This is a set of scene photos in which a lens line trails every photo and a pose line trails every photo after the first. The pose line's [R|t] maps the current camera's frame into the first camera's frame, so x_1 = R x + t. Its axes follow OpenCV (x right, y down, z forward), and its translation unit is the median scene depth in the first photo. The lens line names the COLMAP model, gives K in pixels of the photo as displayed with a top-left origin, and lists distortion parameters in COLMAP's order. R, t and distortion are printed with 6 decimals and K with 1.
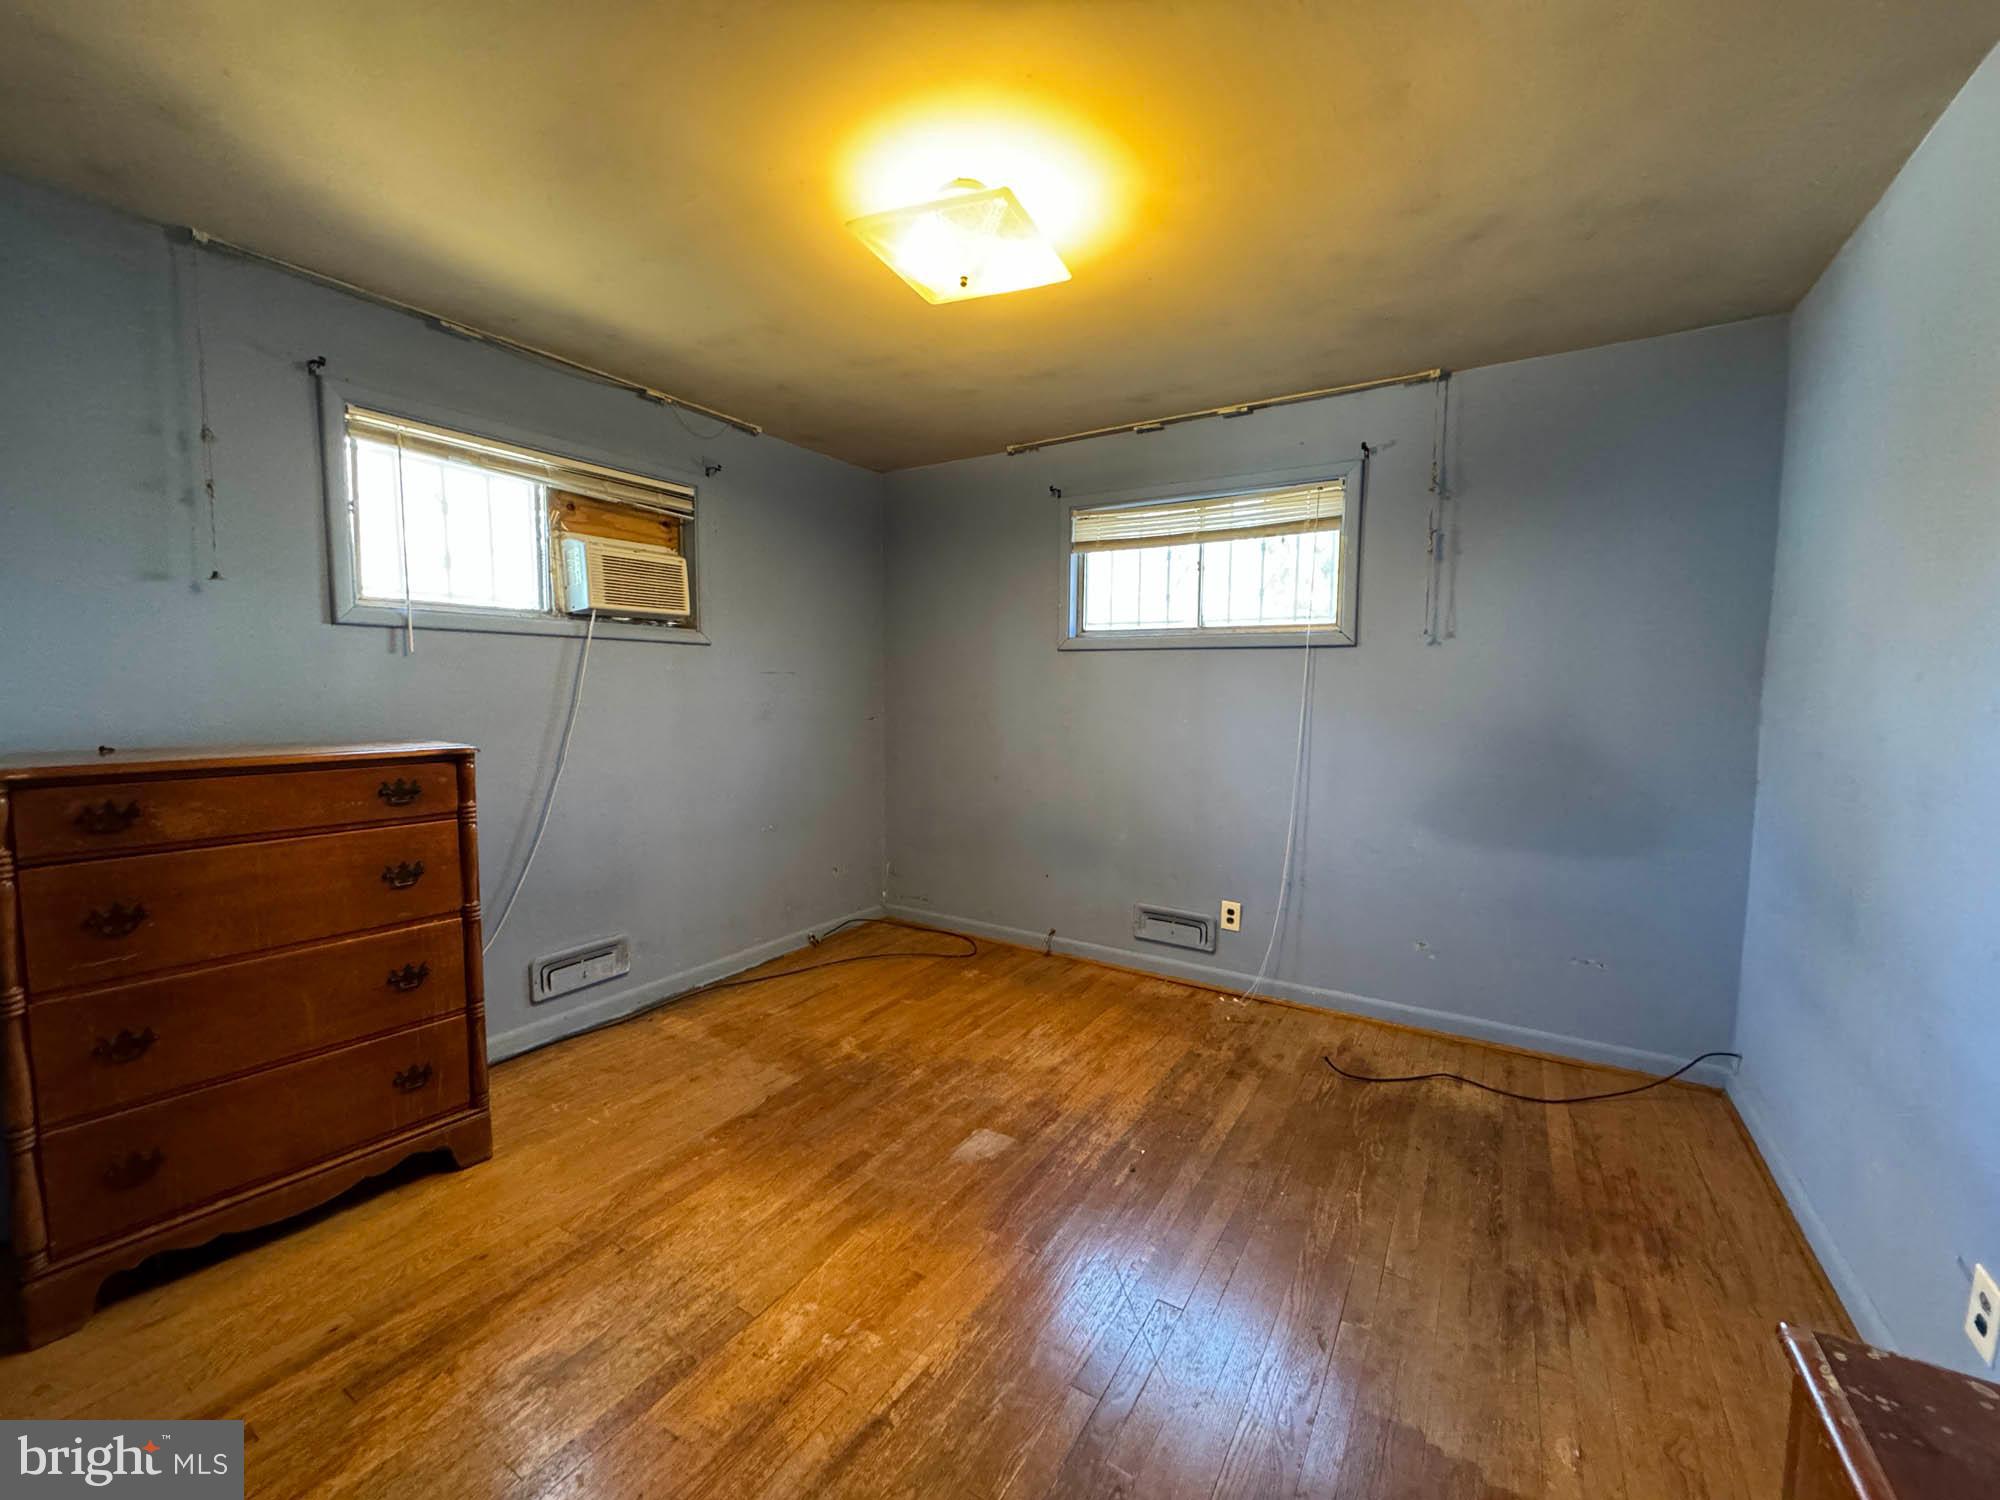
lens RADIAL K [[803.3, 0, 1001.0], [0, 803.3, 750.9], [0, 0, 1]] dist [-0.001609, 0.000215]
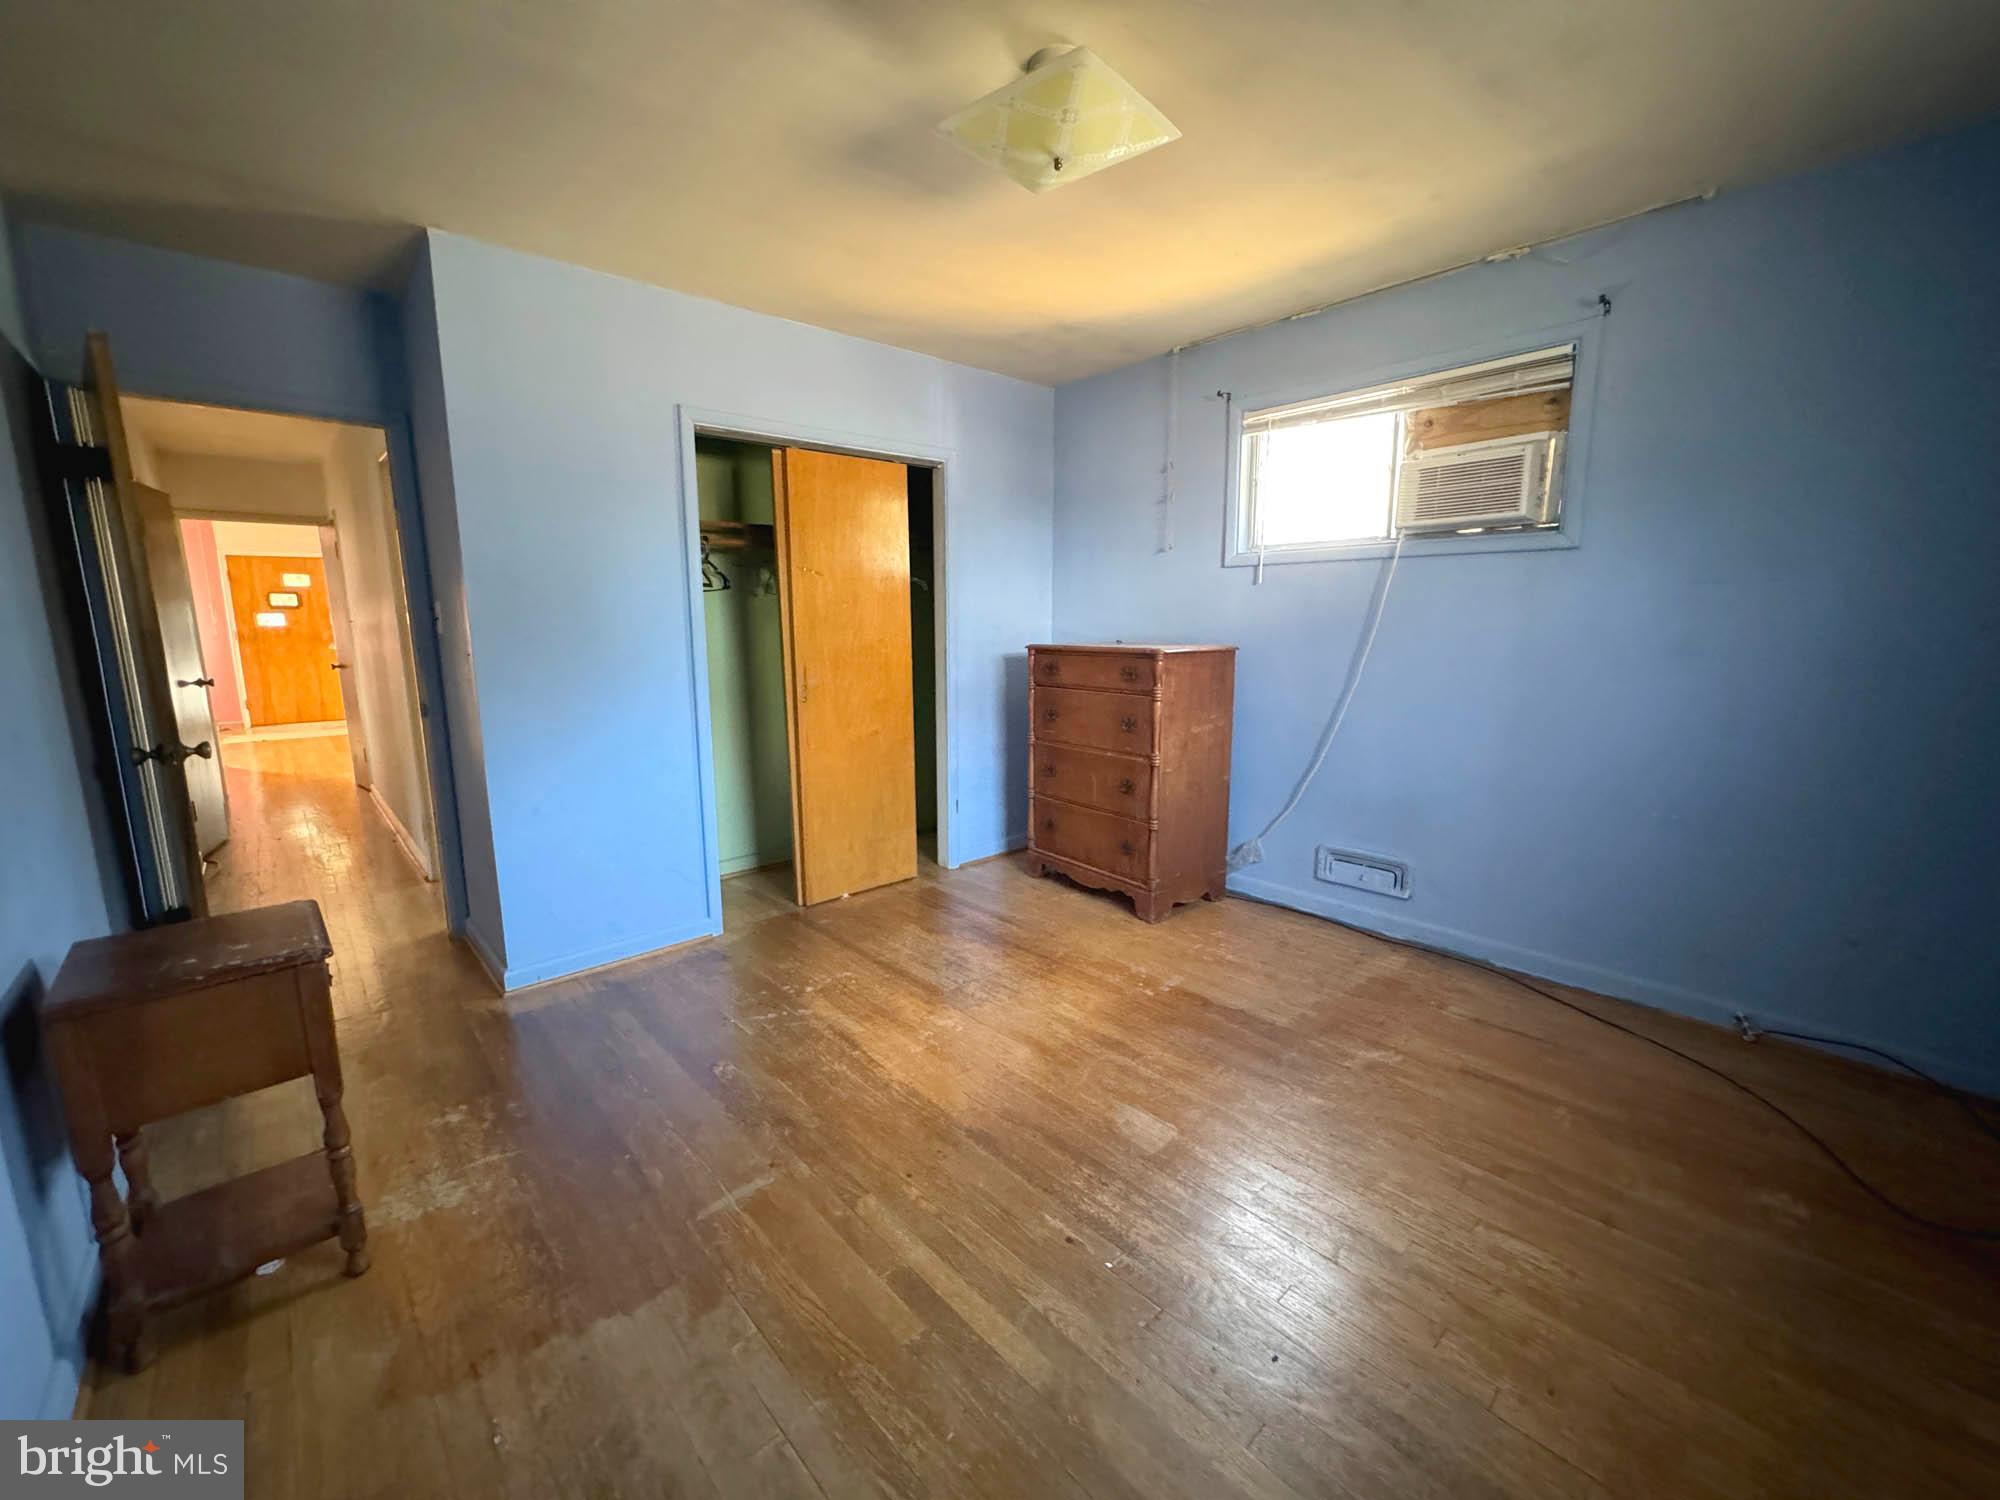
lens RADIAL K [[803.3, 0, 1001.2], [0, 803.3, 751.8], [0, 0, 1]] dist [-0.001609, 0.000215]
pose [[-0.268966, 0.156514, -0.950348, 0.770993], [-0.071280, 0.980768, 0.181697, -0.061472], [0.960509, 0.116611, -0.252636, 0.995548]]
